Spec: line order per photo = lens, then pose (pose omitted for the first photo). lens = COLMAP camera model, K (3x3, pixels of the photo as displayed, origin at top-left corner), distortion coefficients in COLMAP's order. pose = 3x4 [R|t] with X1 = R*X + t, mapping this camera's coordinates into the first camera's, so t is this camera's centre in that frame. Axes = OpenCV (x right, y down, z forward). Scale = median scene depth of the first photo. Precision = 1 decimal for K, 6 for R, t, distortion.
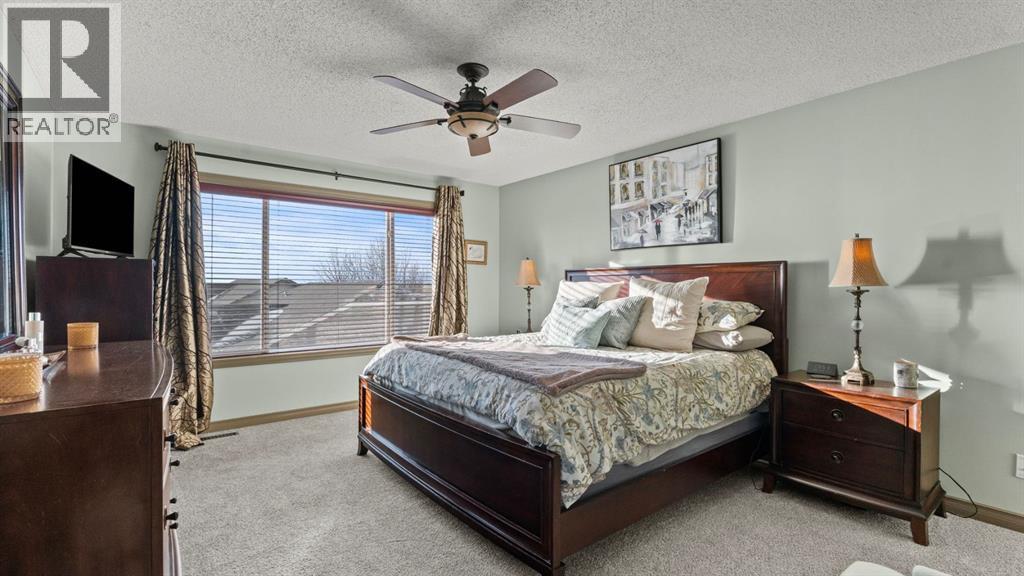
lens RADIAL K [[460.7, 0, 510.2], [0, 460.7, 289.4], [0, 0, 1]] dist [-0.009974, 0.002637]
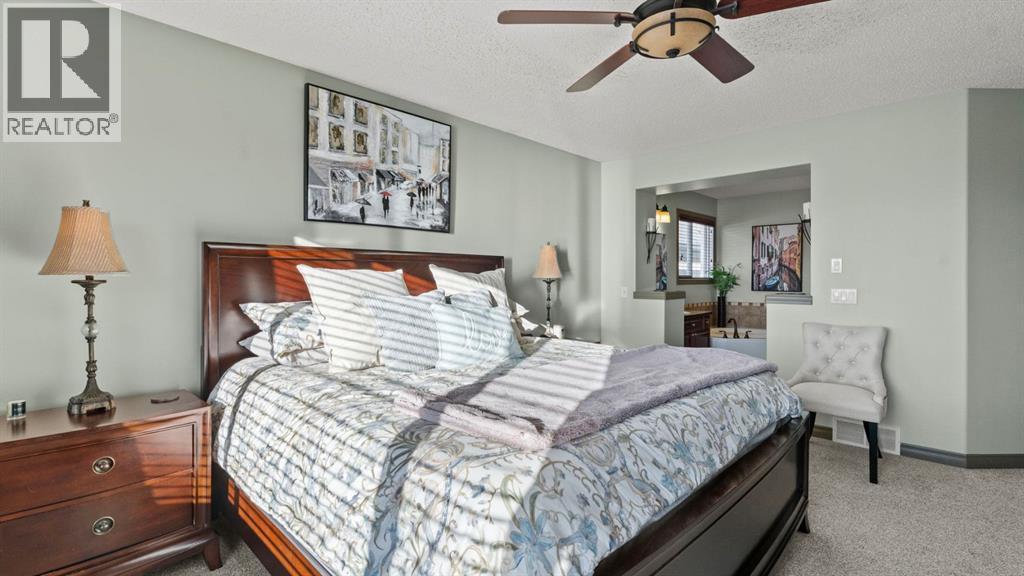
lens RADIAL K [[460.7, 0, 510.3], [0, 460.7, 281.2], [0, 0, 1]] dist [-0.009974, 0.002637]
pose [[-0.111692, -0.009628, 0.993696, -0.484375], [0.002971, 0.999945, 0.010023, -0.006938], [-0.993738, 0.004071, -0.111658, 0.884266]]
